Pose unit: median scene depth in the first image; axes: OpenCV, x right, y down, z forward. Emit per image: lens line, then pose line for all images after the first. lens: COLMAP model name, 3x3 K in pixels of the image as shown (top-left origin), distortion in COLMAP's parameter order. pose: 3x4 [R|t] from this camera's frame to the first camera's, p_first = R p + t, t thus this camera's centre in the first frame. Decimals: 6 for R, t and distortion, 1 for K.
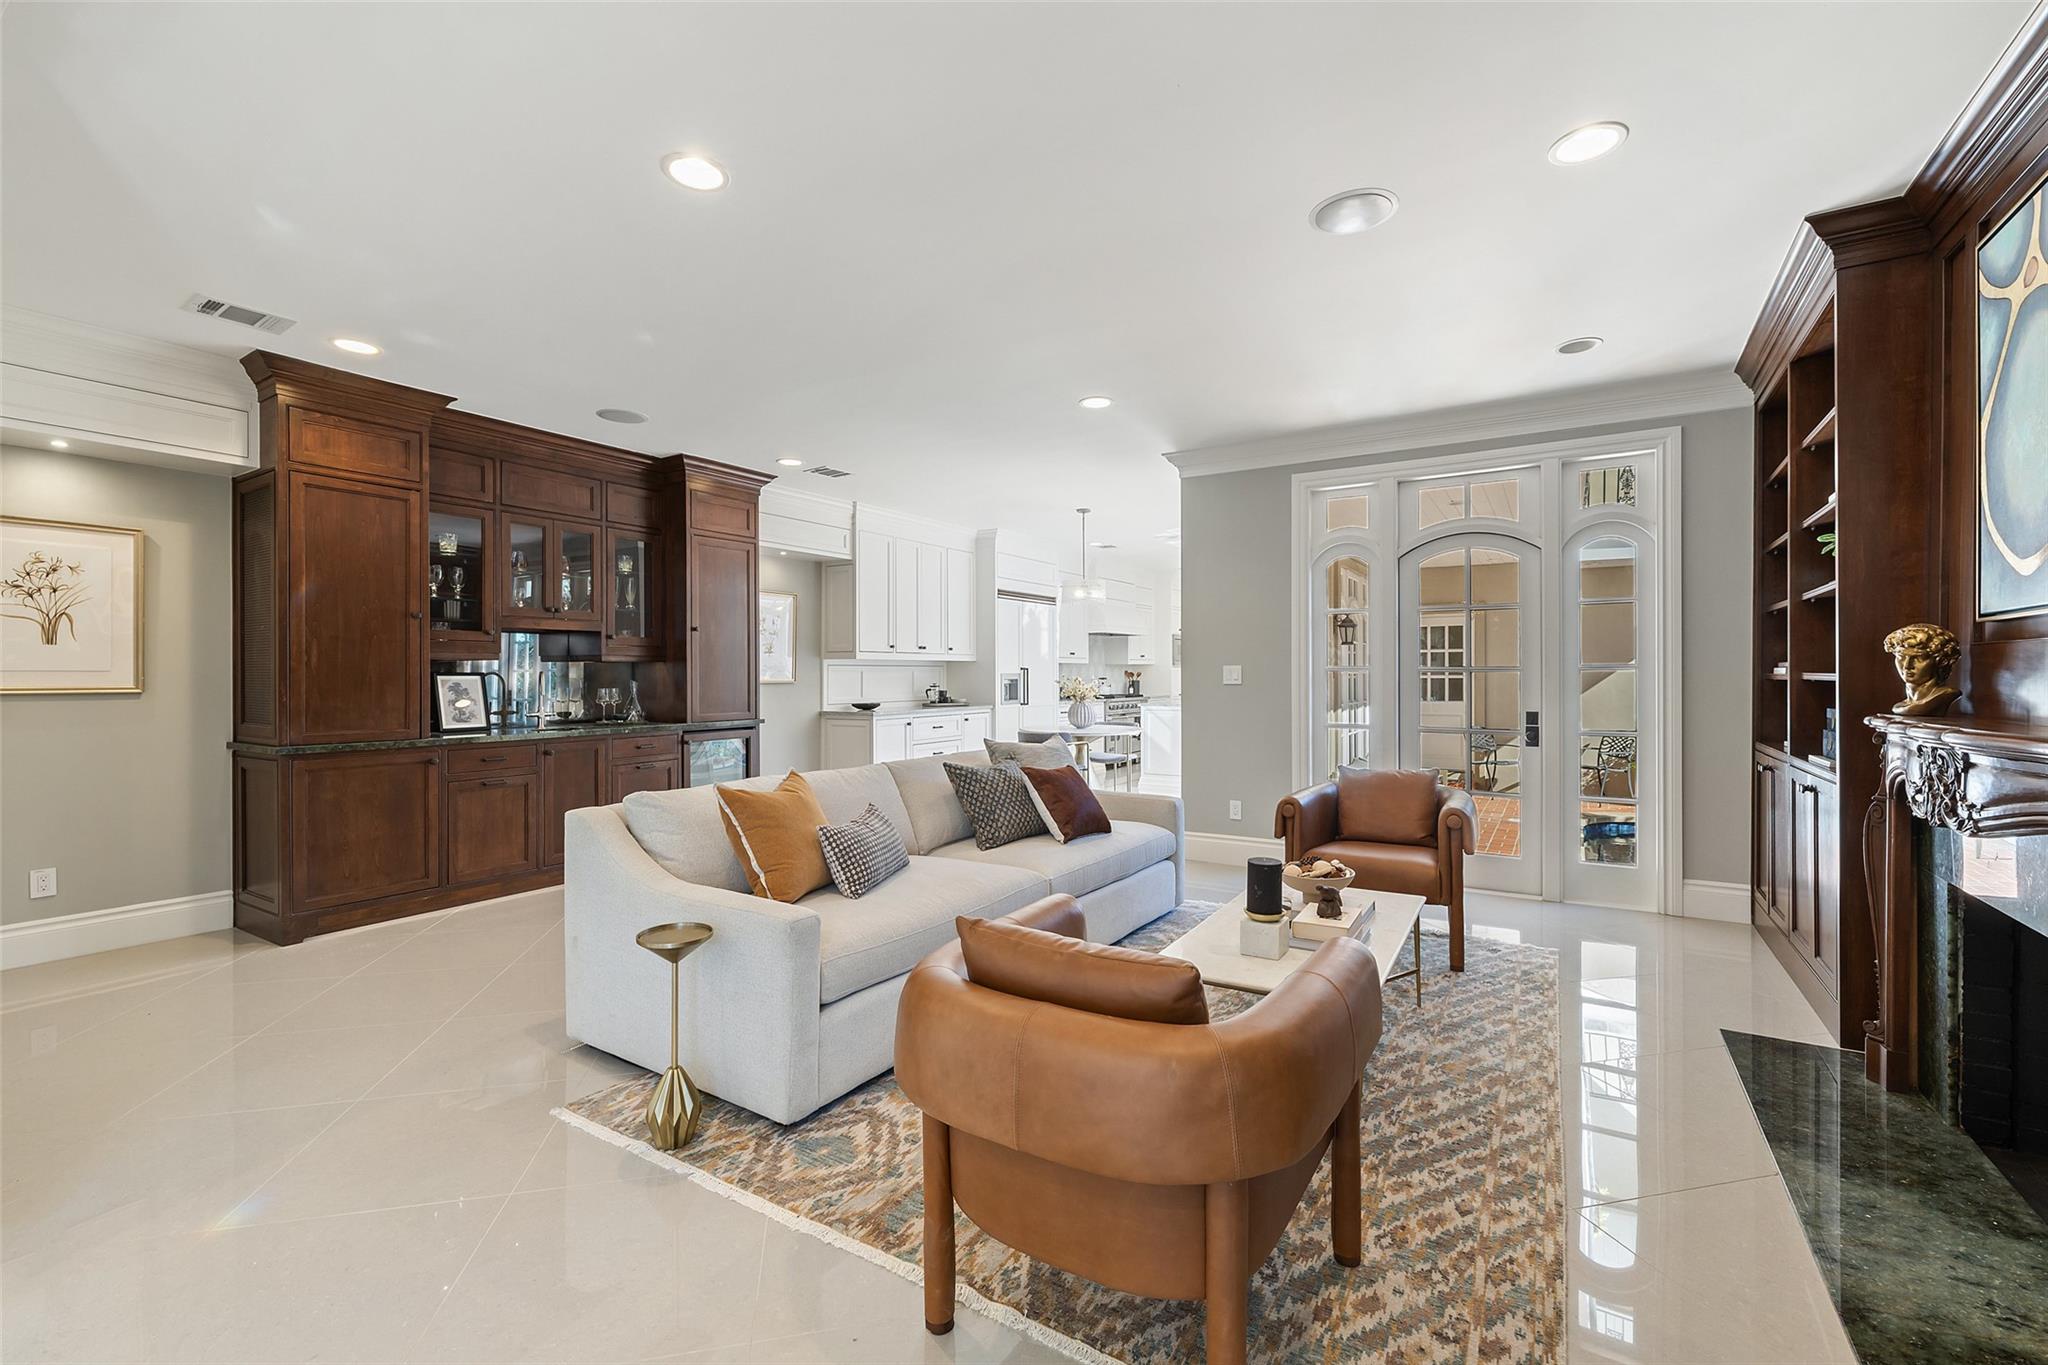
lens RADIAL K [[866.3, 0, 1022.1], [0, 866.3, 679.3], [0, 0, 1]] dist [0.000535, -0.000051]
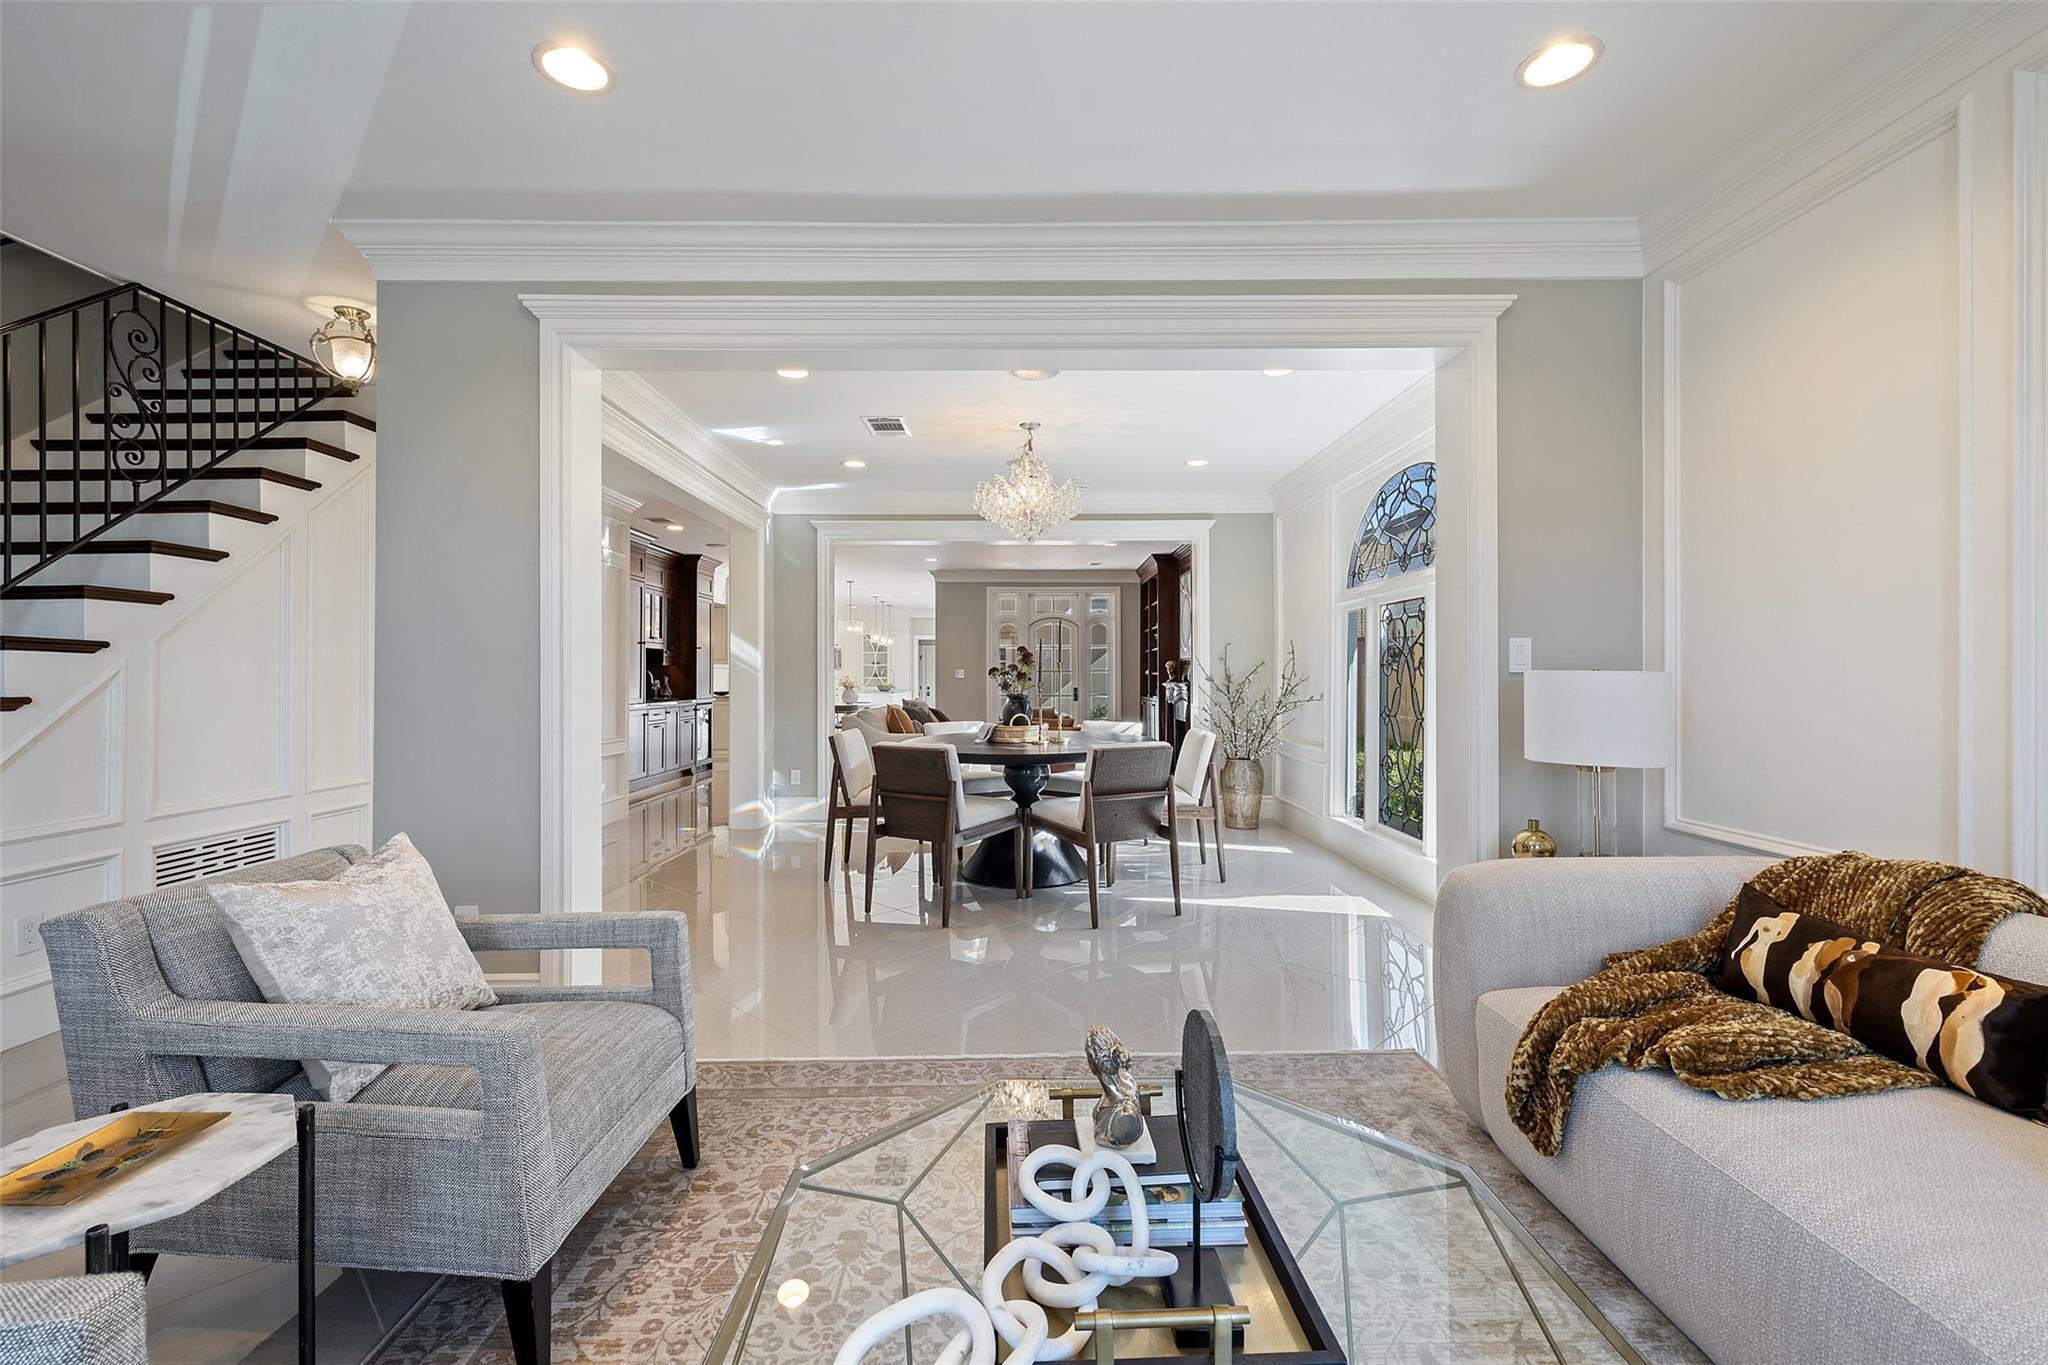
lens RADIAL K [[866.3, 0, 1025.1], [0, 866.3, 680.2], [0, 0, 1]] dist [0.000535, -0.000051]
pose [[0.834367, -0.001103, 0.551208, -1.206736], [0.002188, 0.999997, -0.001310, 0.021564], [-0.551205, 0.002299, 0.834367, -1.358788]]
